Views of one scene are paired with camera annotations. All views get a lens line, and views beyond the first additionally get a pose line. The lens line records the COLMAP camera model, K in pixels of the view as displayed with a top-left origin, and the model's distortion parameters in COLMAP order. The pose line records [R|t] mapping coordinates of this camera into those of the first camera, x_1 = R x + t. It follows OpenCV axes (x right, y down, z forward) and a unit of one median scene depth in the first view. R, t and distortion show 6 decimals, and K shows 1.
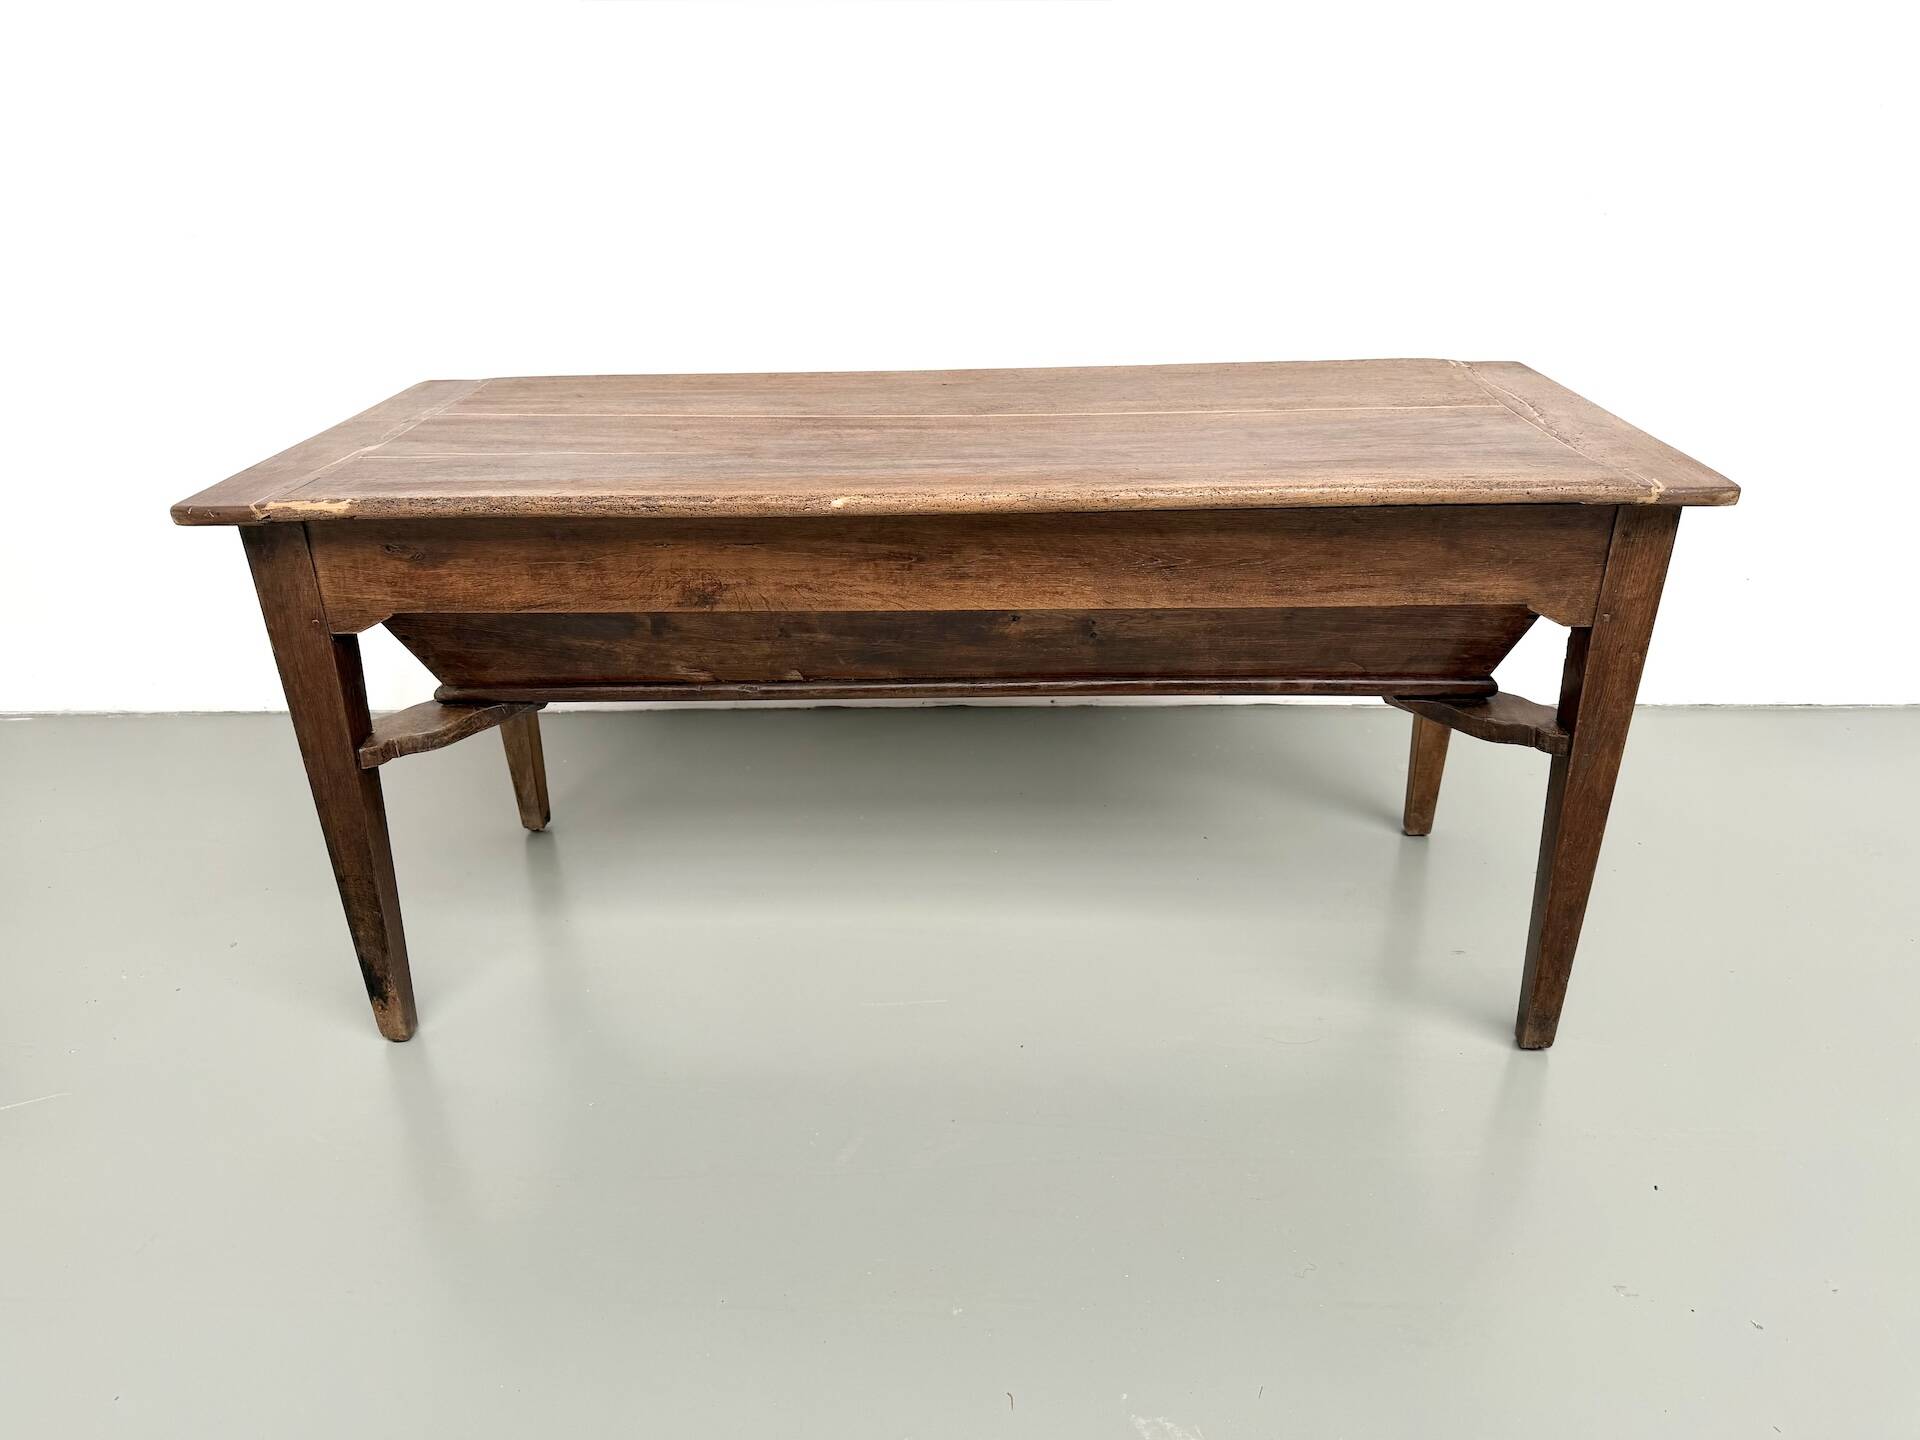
lens RADIAL K [[1351.8, 0, 951.2], [0, 1351.8, 727.6], [0, 0, 1]] dist [0.045124, -0.060900]
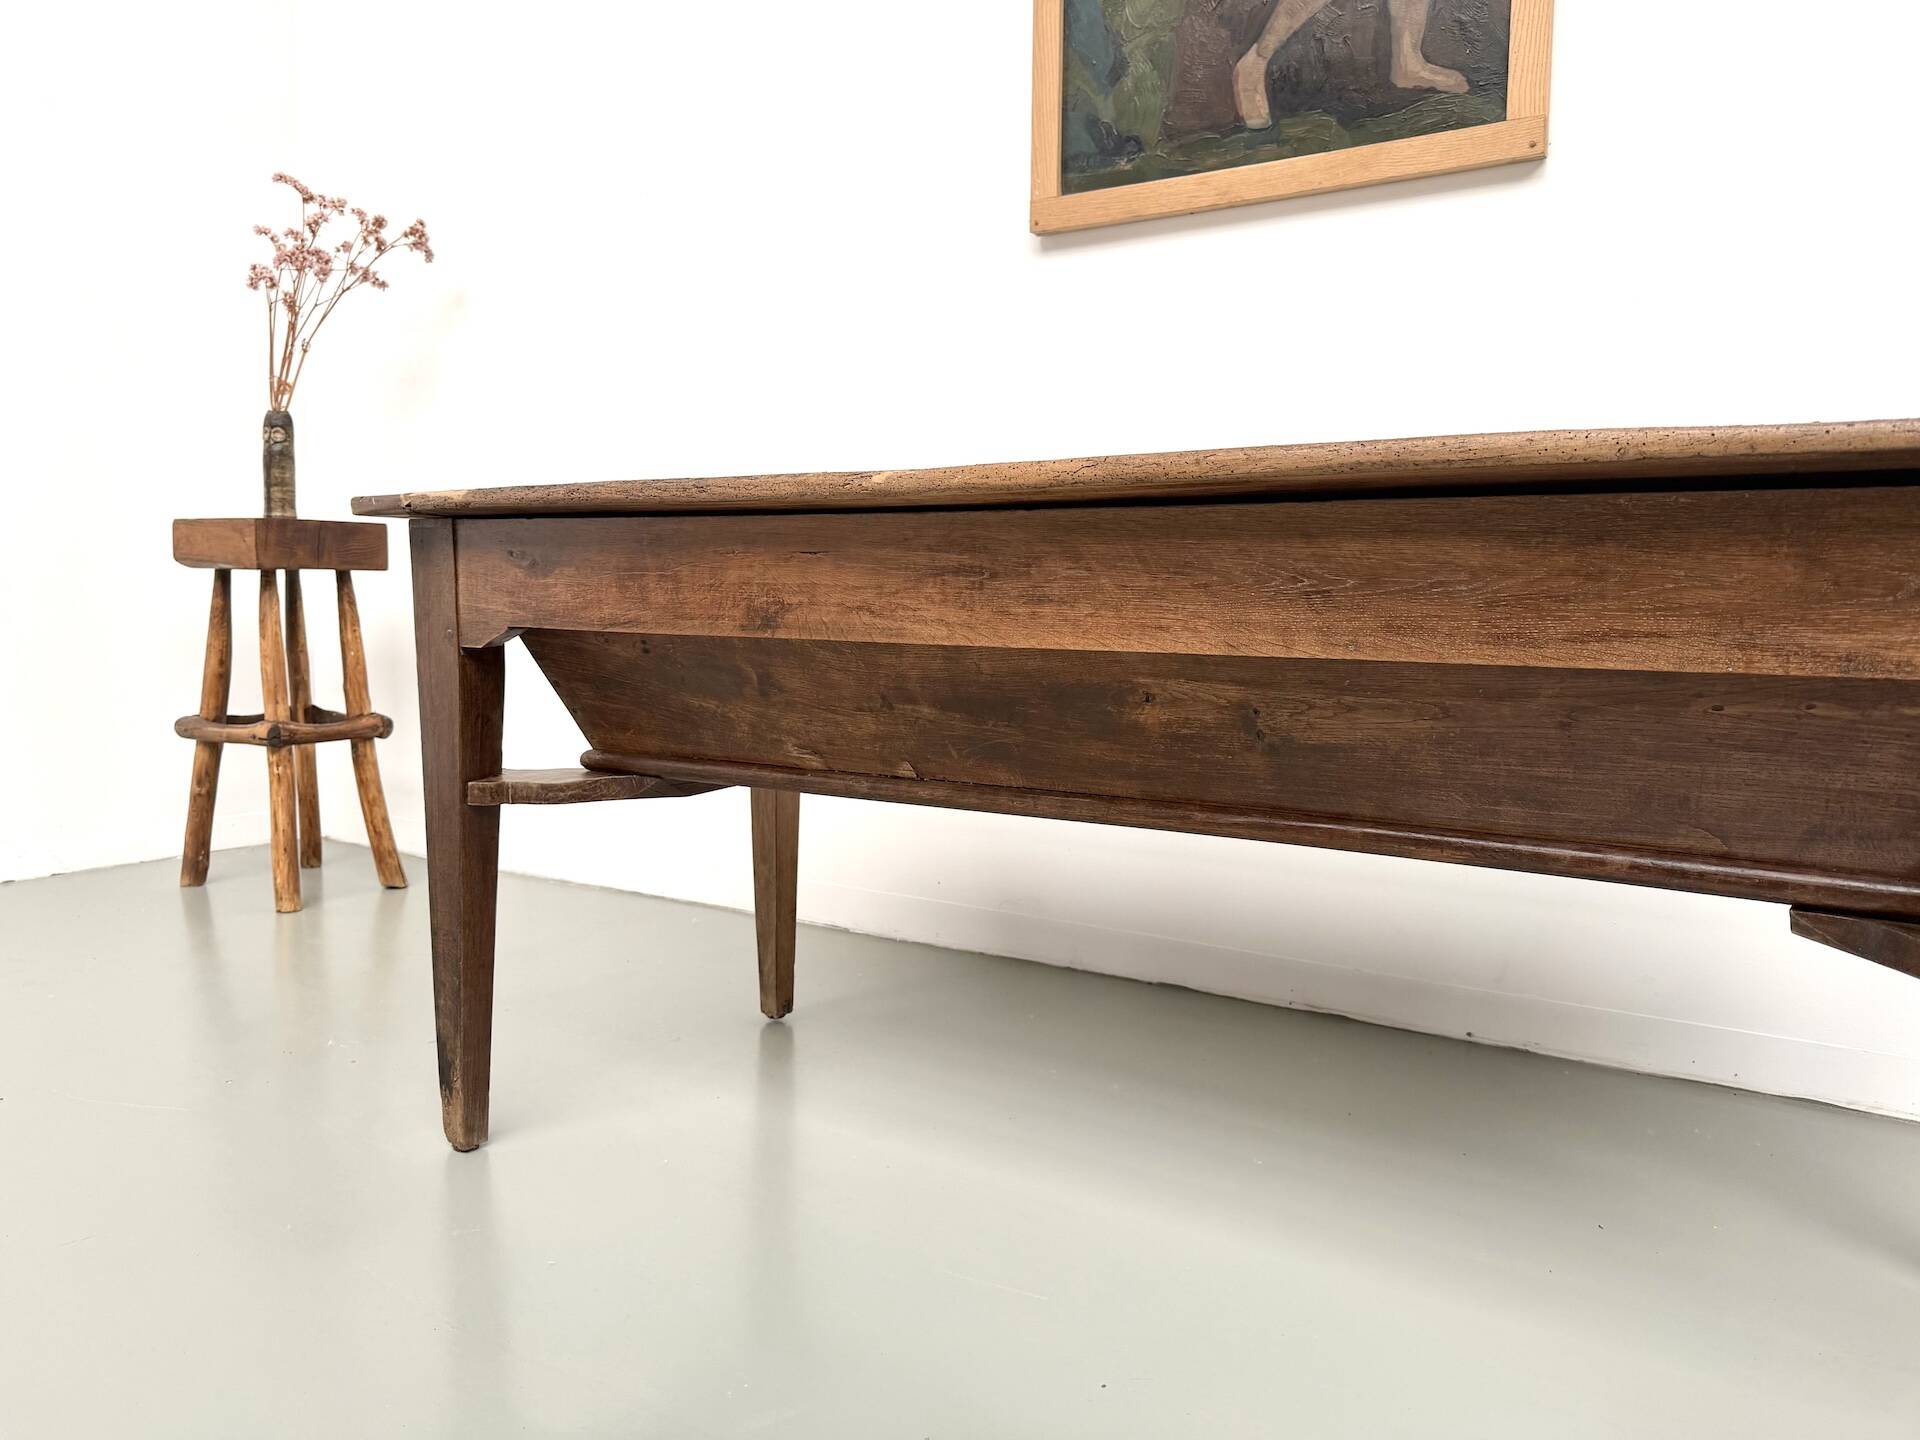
lens RADIAL K [[1351.8, 0, 950.6], [0, 1351.8, 722.4], [0, 0, 1]] dist [0.045124, -0.060900]
pose [[0.864075, 0.082800, -0.496506, 0.330229], [-0.241797, 0.933399, -0.265143, 0.154590], [0.441484, 0.349157, 0.826548, 0.385501]]
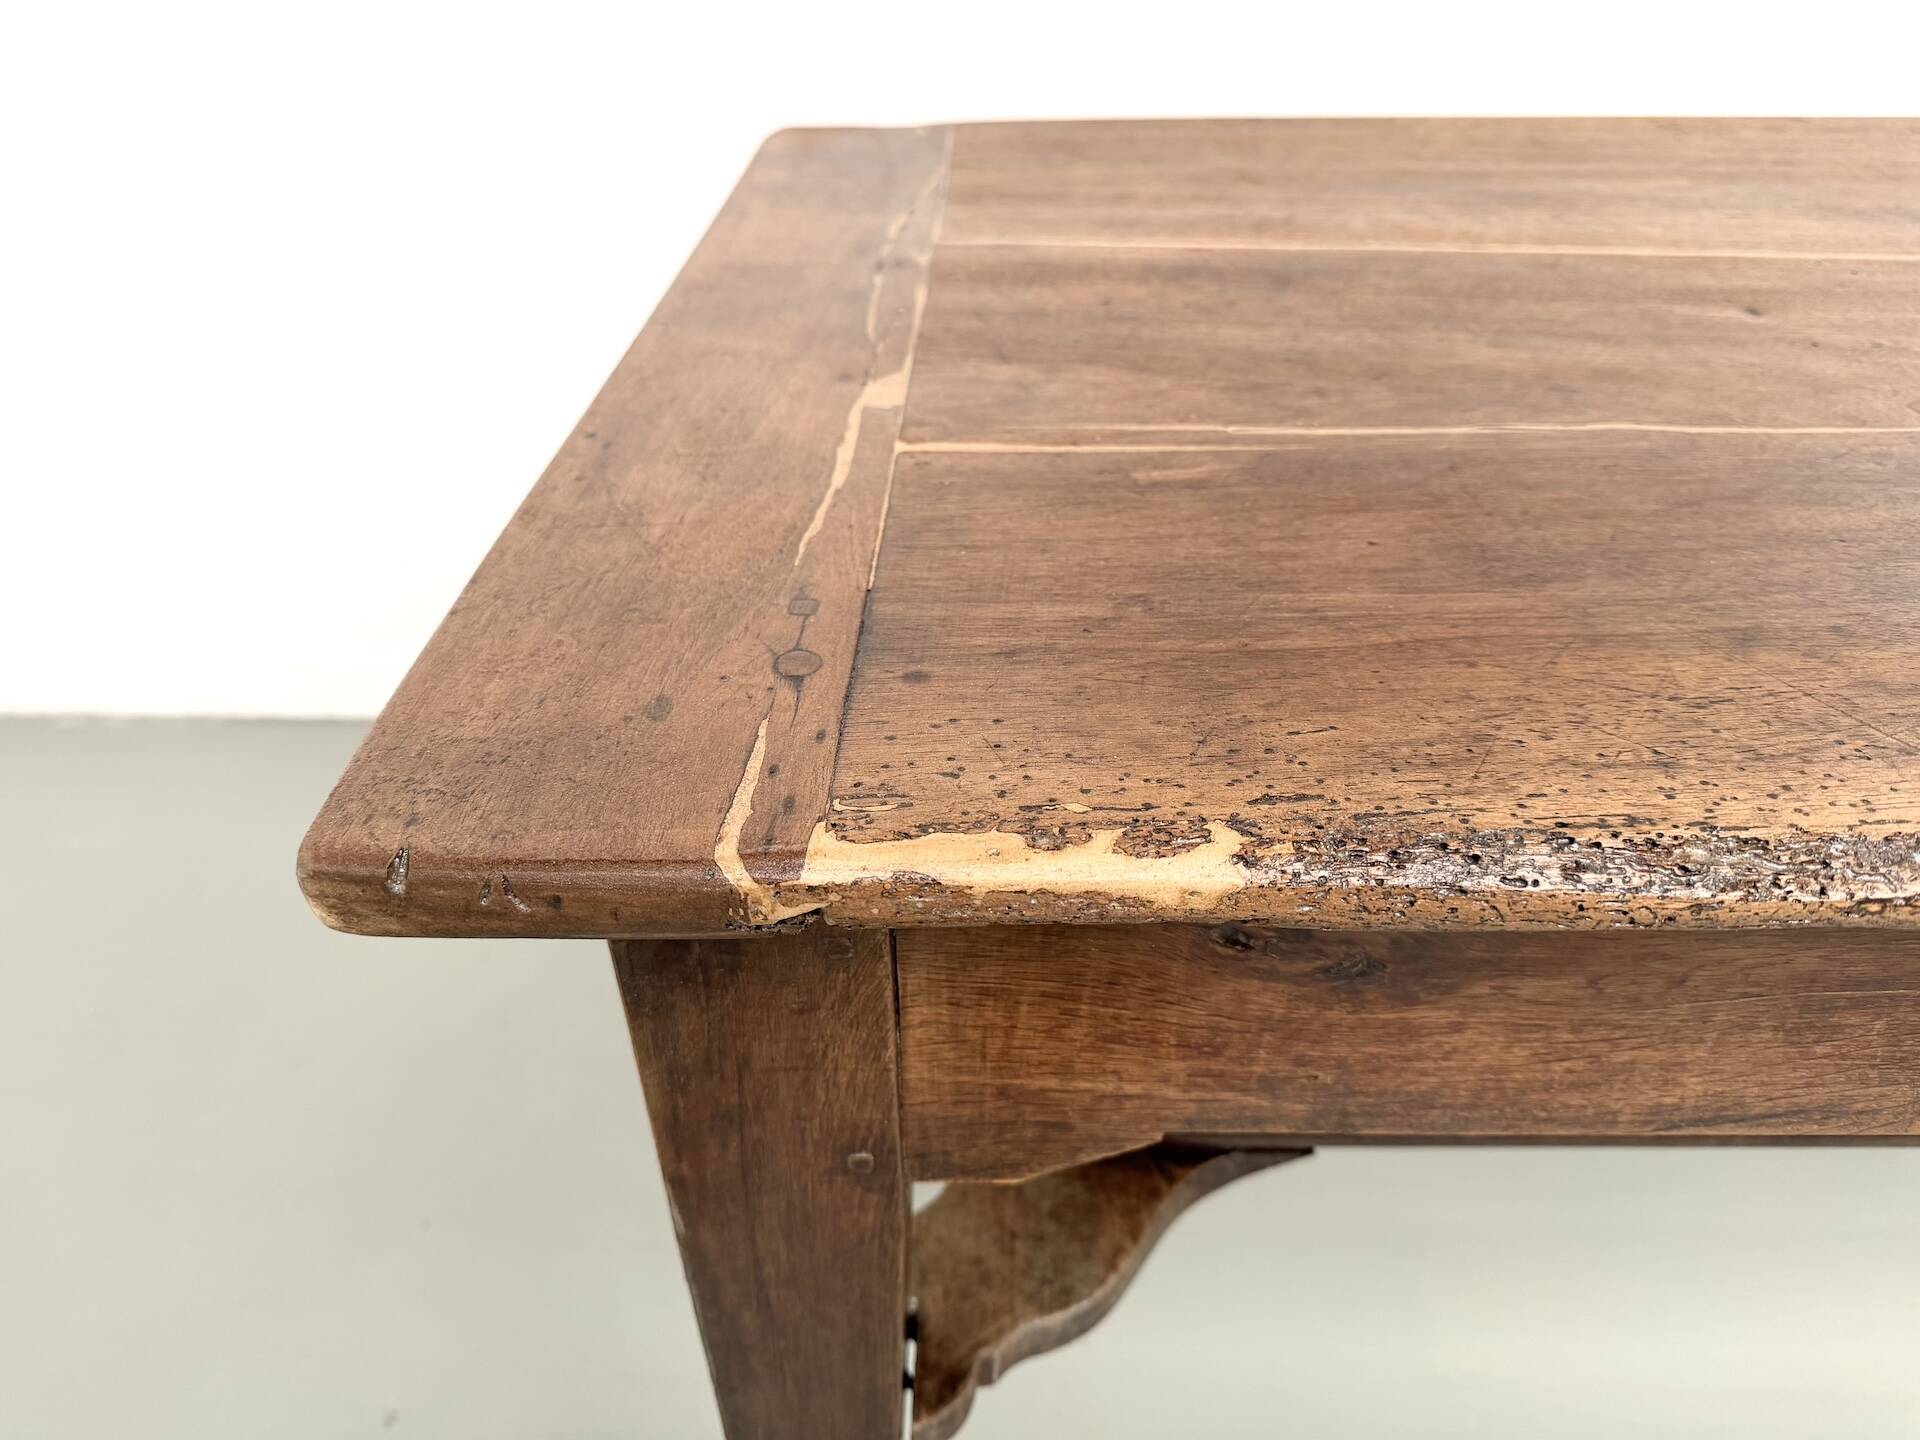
lens RADIAL K [[1385.6, 0, 971.9], [0, 1385.6, 726.2], [0, 0, 1]] dist [0.043094, -0.070057]
pose [[0.999543, 0.004449, 0.029886, -0.459964], [-0.009487, 0.985293, 0.170609, -0.204994], [-0.028687, -0.170814, 0.984886, 0.765765]]
